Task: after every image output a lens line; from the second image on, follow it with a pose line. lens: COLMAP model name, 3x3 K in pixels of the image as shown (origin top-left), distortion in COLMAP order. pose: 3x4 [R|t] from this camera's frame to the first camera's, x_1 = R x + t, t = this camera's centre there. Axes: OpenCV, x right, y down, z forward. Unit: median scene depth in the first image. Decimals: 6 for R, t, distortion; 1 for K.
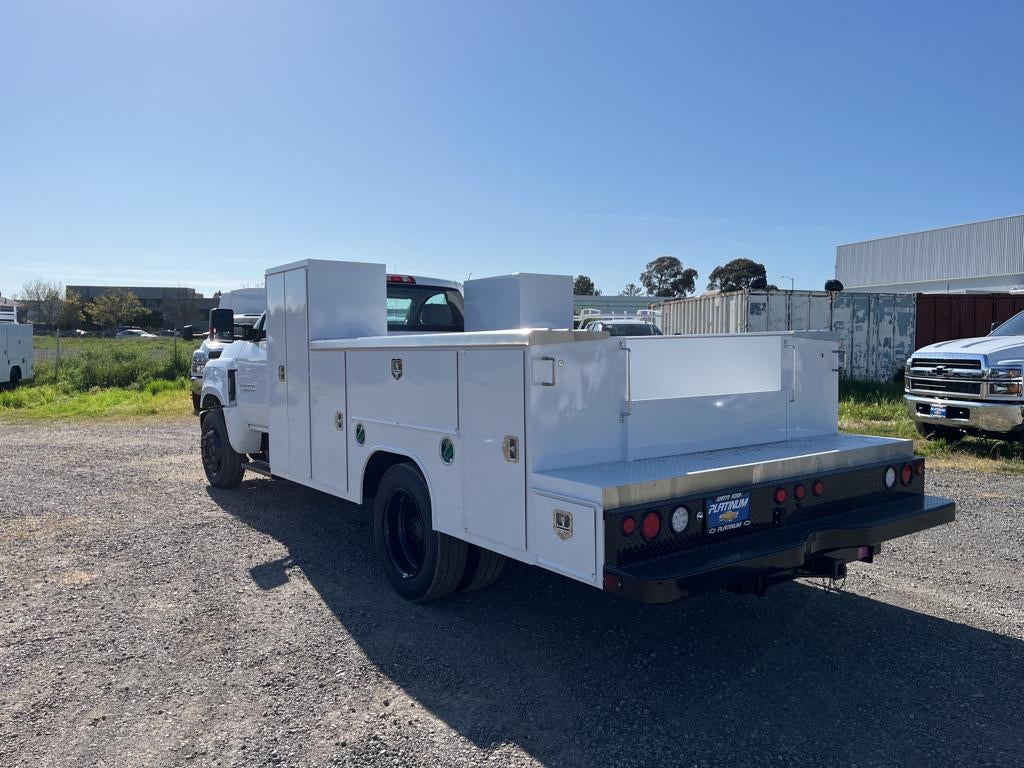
lens RADIAL K [[768.2, 0, 508.5], [0, 768.2, 383.5], [0, 0, 1]] dist [0.066401, -0.083061]
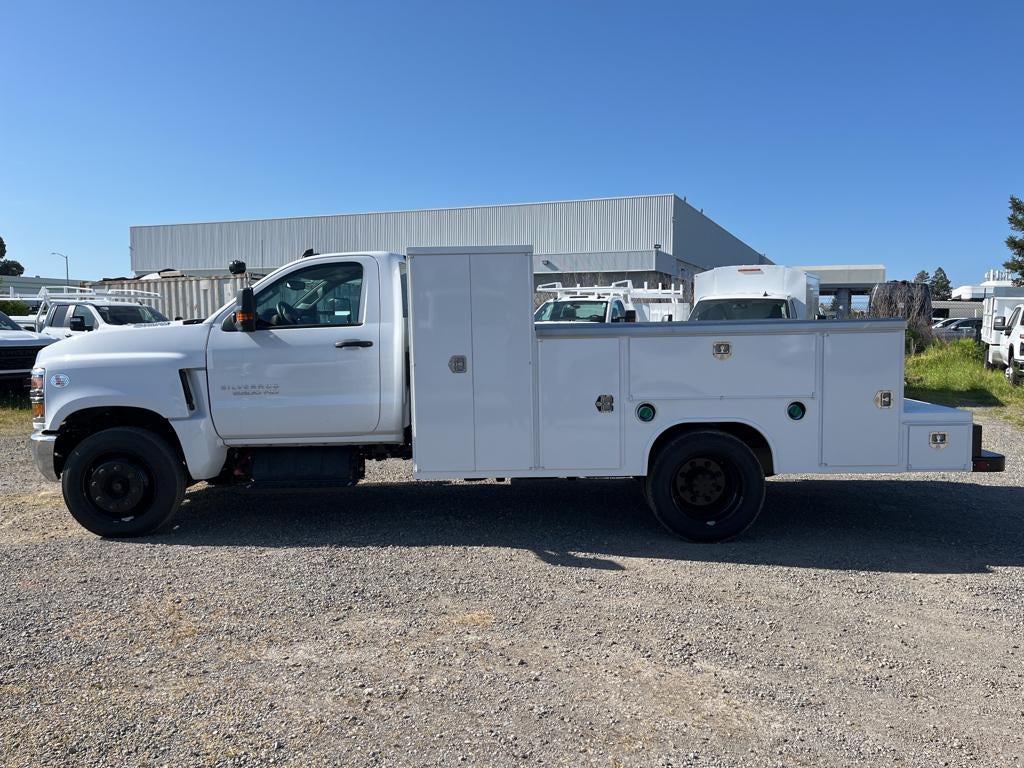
lens RADIAL K [[768.2, 0, 508.5], [0, 768.2, 383.5], [0, 0, 1]] dist [0.066401, -0.083061]
pose [[0.604748, -0.063029, 0.793919, -1.408125], [0.045872, 0.997965, 0.044287, -0.040201], [-0.795094, 0.009636, 0.606409, 0.577872]]
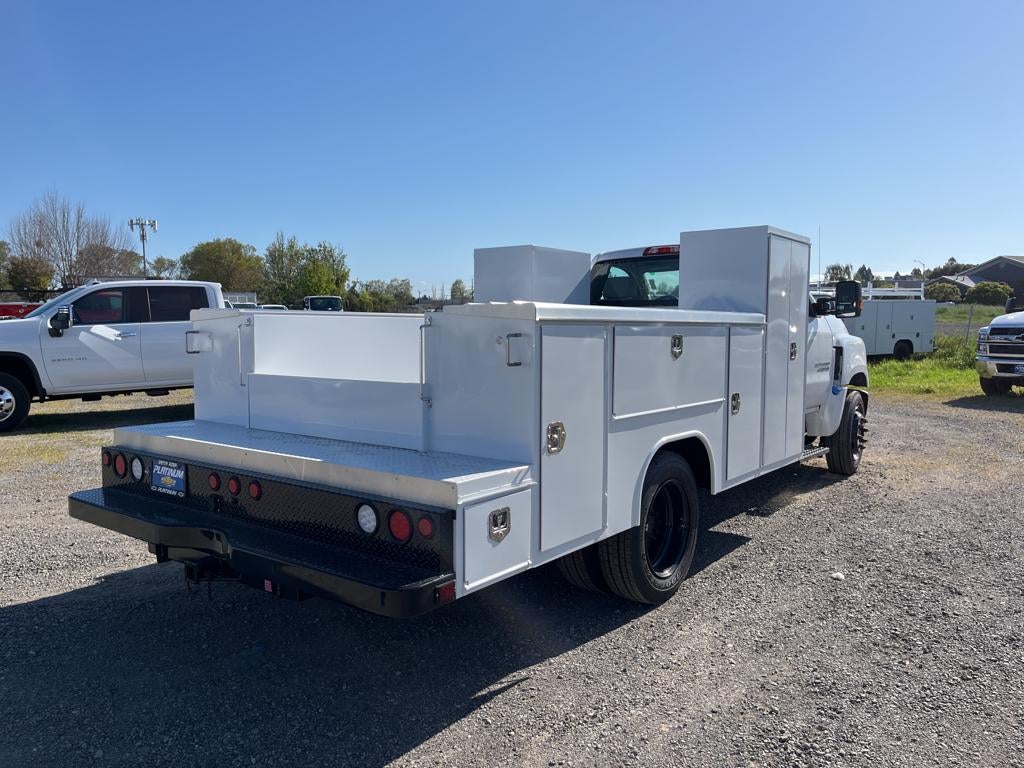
lens RADIAL K [[768.2, 0, 508.5], [0, 768.2, 383.5], [0, 0, 1]] dist [0.066401, -0.083061]
pose [[0.276183, 0.076844, -0.958028, 1.200060], [-0.045784, 0.996719, 0.066749, -0.048293], [0.960014, 0.025427, 0.278795, 0.958209]]
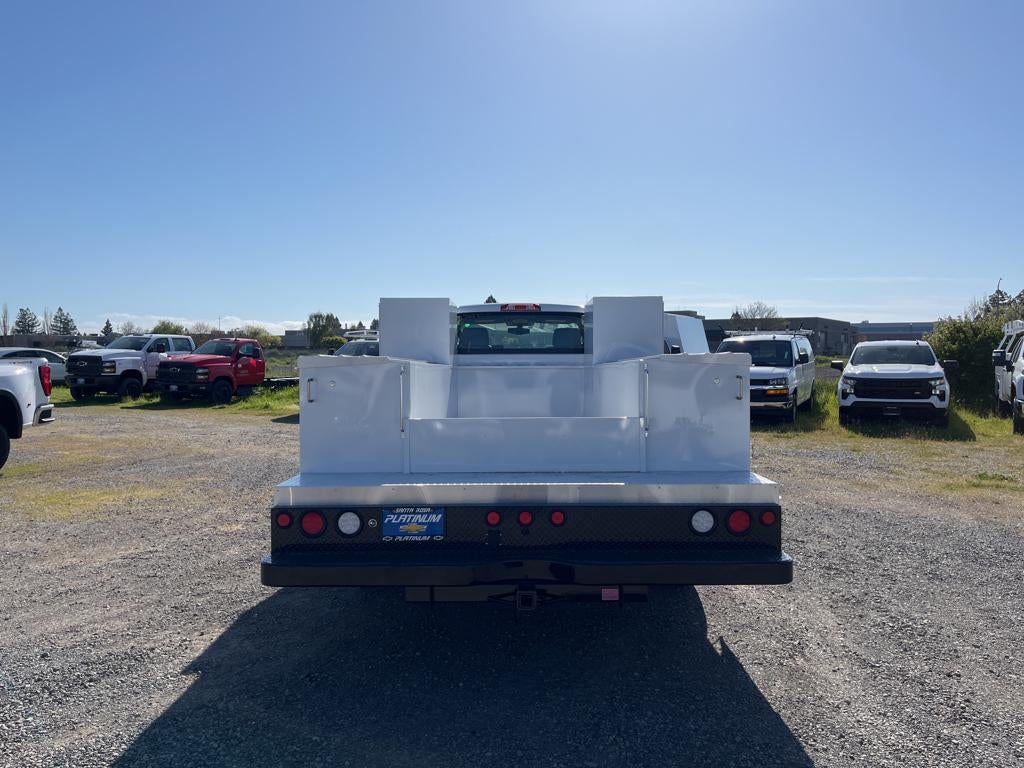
lens RADIAL K [[768.2, 0, 508.5], [0, 768.2, 383.5], [0, 0, 1]] dist [0.066401, -0.083061]
pose [[0.803349, 0.013981, -0.595345, 0.856809], [-0.028711, 0.999471, -0.015270, -0.014509], [0.594816, 0.029360, 0.803325, 0.175431]]
